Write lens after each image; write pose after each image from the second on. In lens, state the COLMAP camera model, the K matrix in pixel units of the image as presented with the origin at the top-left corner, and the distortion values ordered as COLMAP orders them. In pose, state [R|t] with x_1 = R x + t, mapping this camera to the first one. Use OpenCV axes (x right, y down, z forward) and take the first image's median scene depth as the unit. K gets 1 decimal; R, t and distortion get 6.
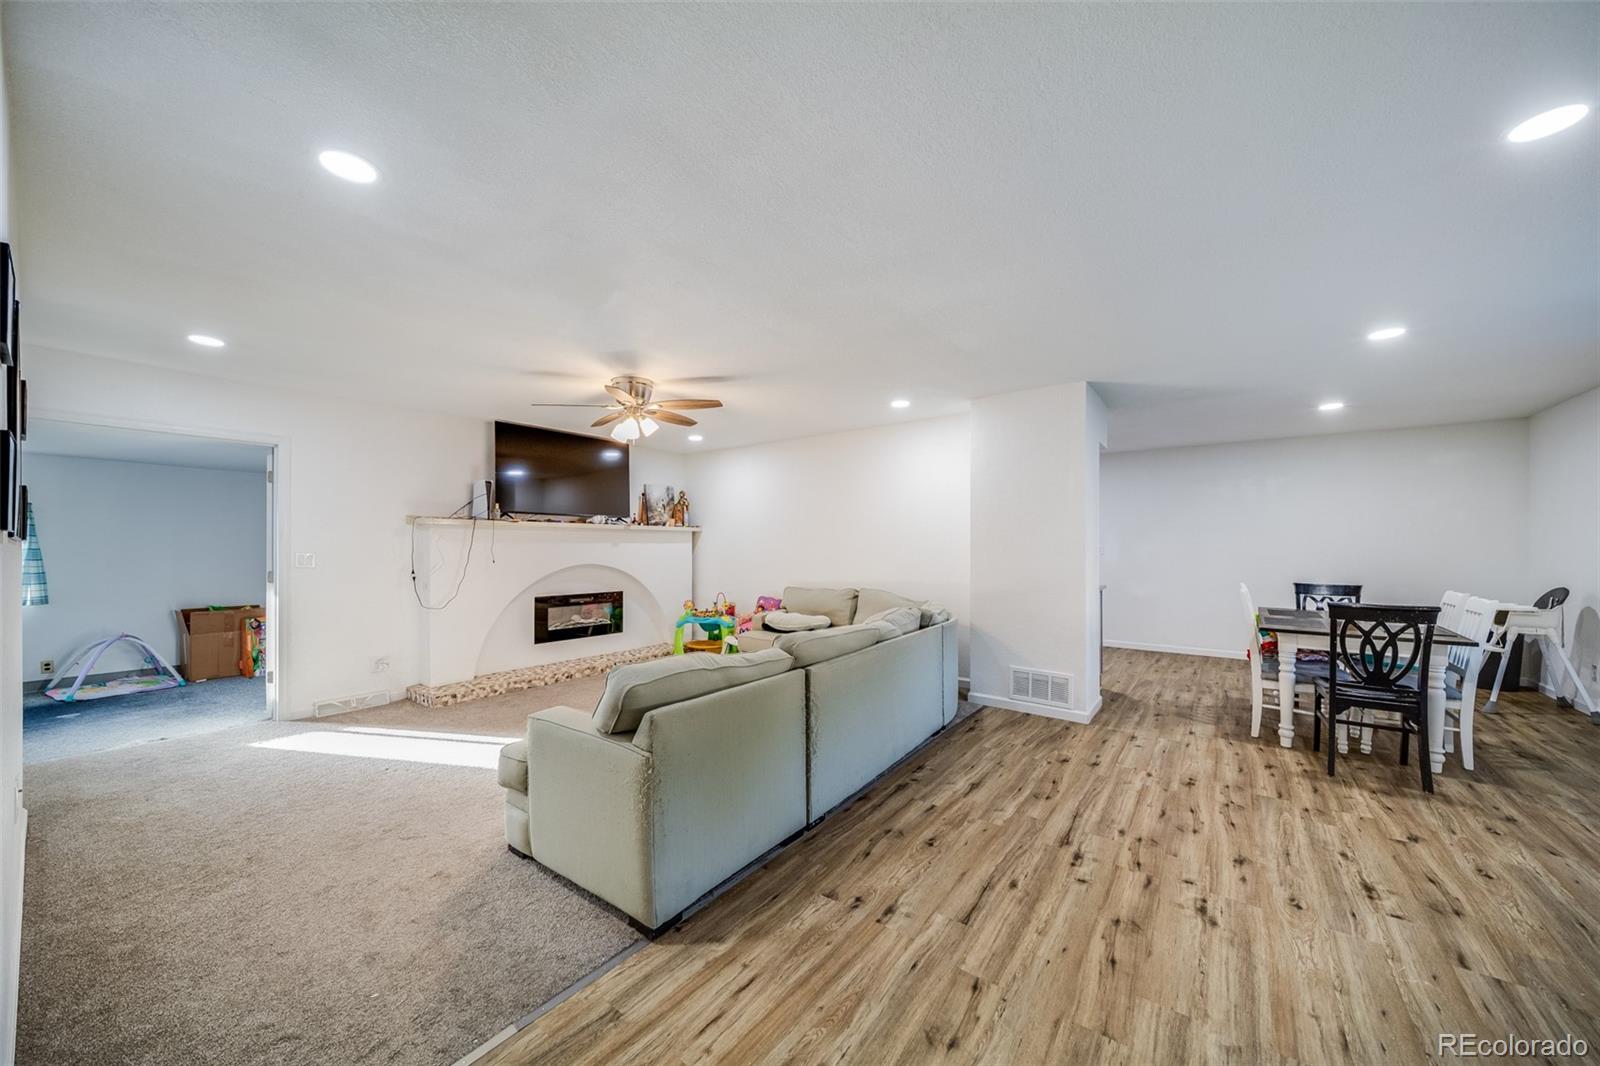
lens RADIAL K [[577.8, 0, 805.6], [0, 577.8, 536.1], [0, 0, 1]] dist [-0.003762, -0.000208]
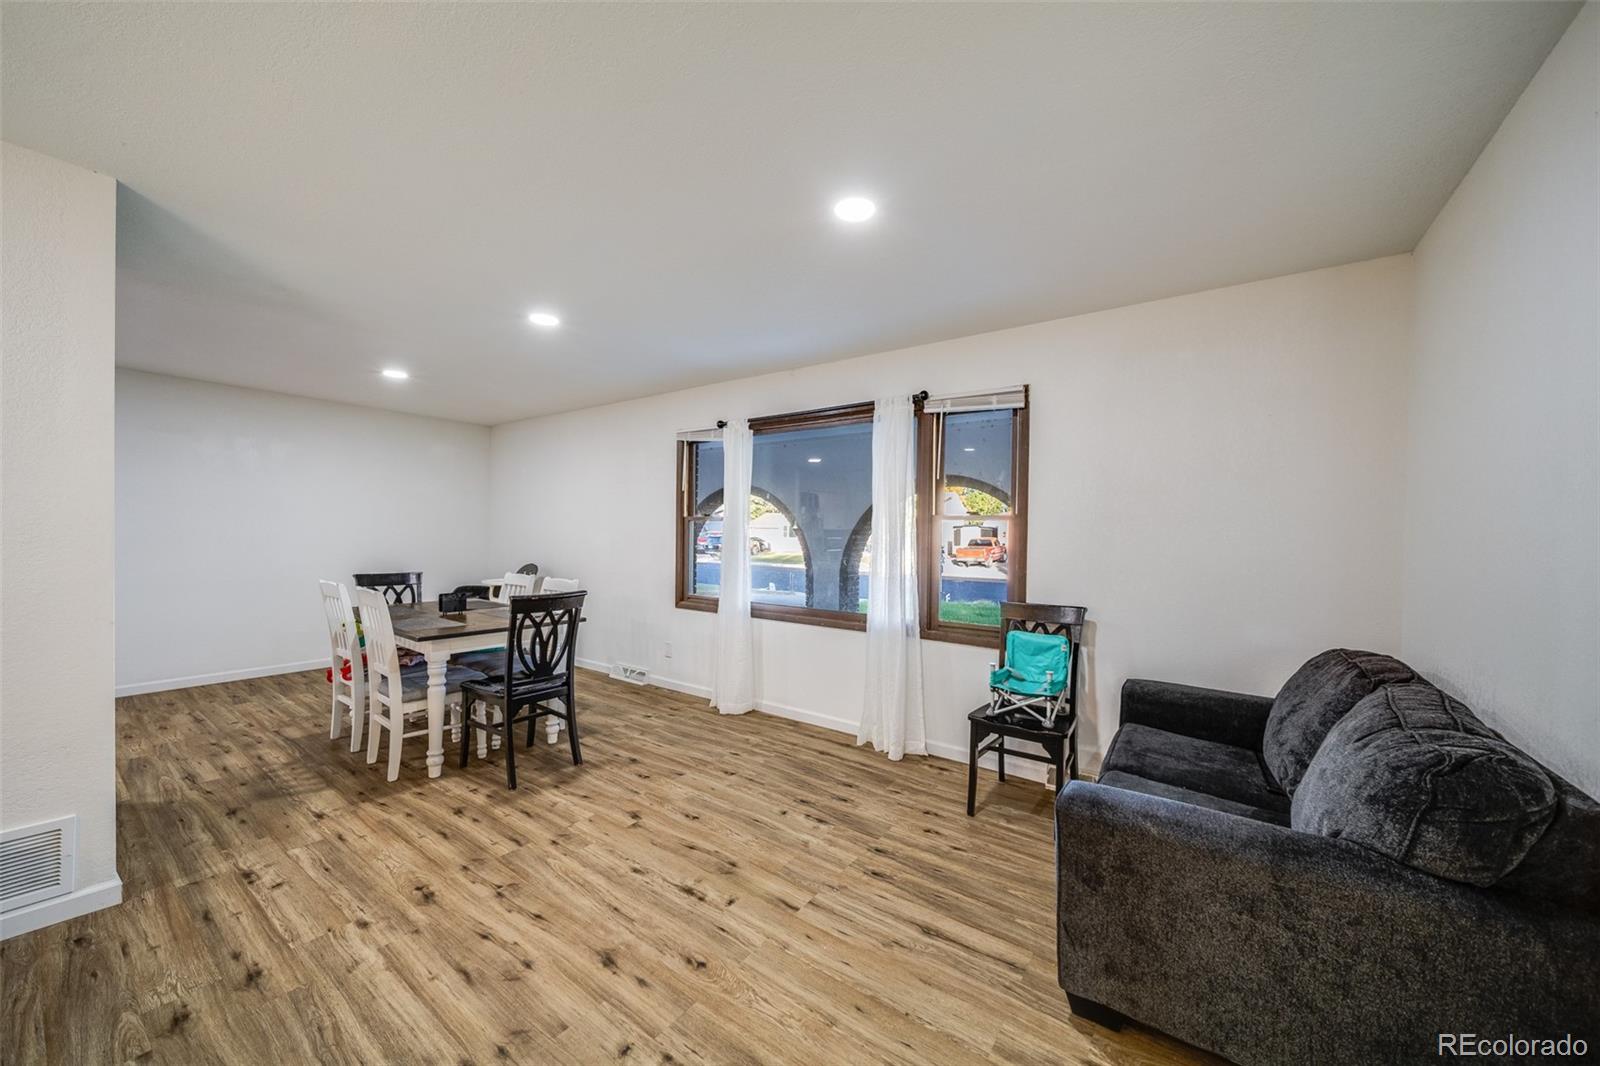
lens RADIAL K [[577.8, 0, 805.6], [0, 577.8, 536.1], [0, 0, 1]] dist [-0.003762, -0.000208]
pose [[-0.020703, -0.004728, 0.999774, 0.005662], [-0.030958, 0.999512, 0.004085, 0.004260], [-0.999306, -0.030867, -0.020839, 0.555493]]
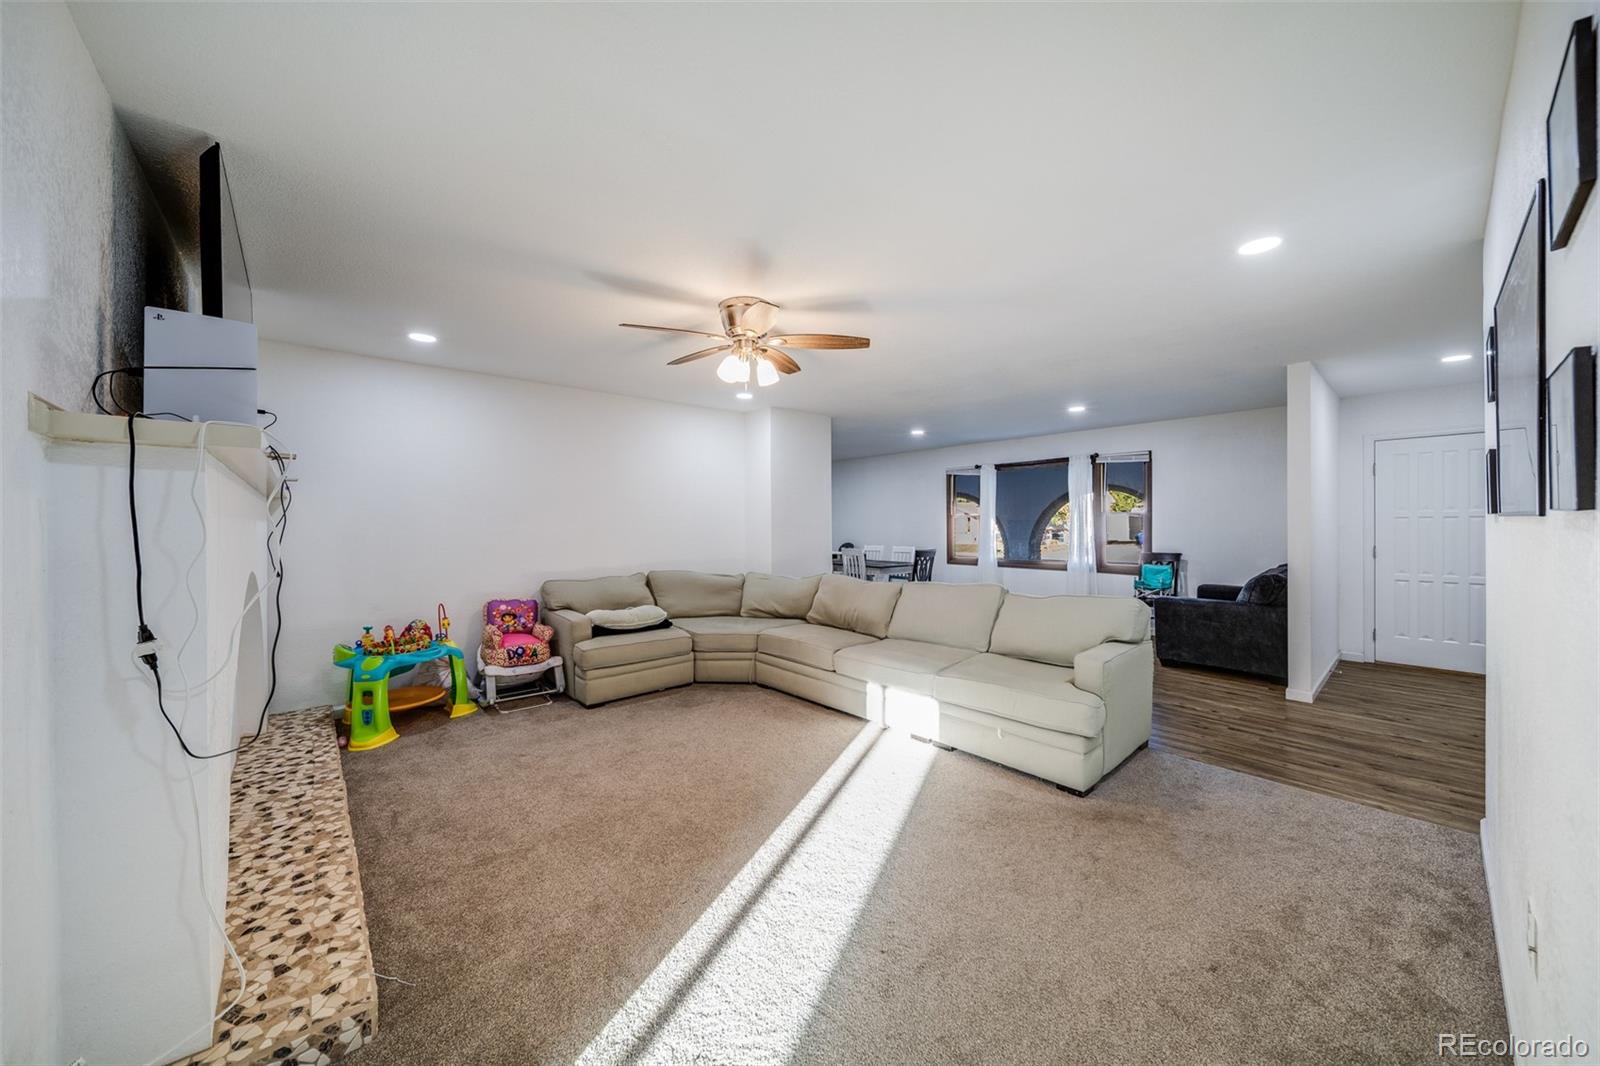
lens RADIAL K [[561.9, 0, 802.1], [0, 561.9, 528.7], [0, 0, 1]] dist [-0.001311, -0.000373]
pose [[0.211910, -0.006713, 0.977266, -1.238260], [-0.007245, 0.999938, 0.008439, 0.015312], [-0.977262, -0.008868, 0.211848, 0.953577]]
